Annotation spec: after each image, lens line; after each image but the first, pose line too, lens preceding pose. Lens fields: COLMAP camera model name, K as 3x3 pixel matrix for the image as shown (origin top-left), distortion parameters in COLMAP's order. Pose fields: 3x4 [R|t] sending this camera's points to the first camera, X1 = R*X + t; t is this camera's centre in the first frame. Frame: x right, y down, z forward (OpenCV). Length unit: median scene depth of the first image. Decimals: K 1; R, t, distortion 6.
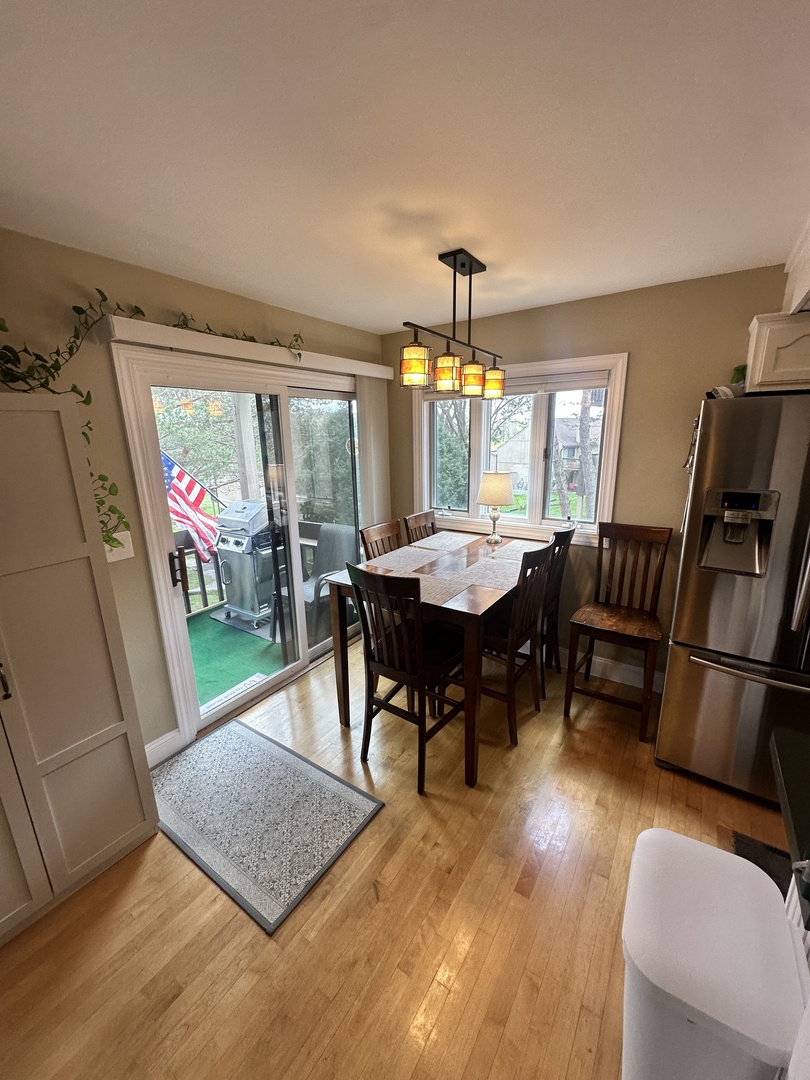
lens RADIAL K [[427.8, 0, 398.6], [0, 427.8, 540.1], [0, 0, 1]] dist [-0.003771, 0.000112]
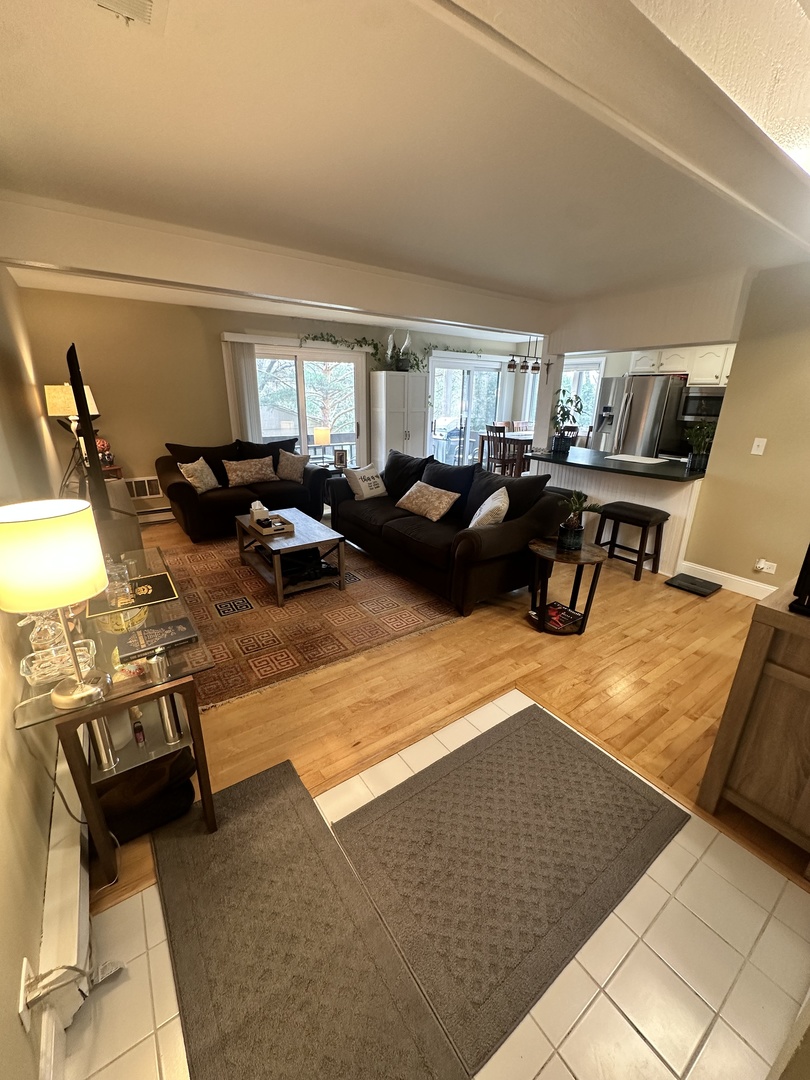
lens RADIAL K [[427.8, 0, 403.5], [0, 427.8, 543.6], [0, 0, 1]] dist [-0.003771, 0.000112]
pose [[0.936410, 0.149089, -0.317661, 0.429524], [-0.119112, 0.986555, 0.111904, 0.608341], [0.330074, -0.066951, 0.941578, -2.191993]]
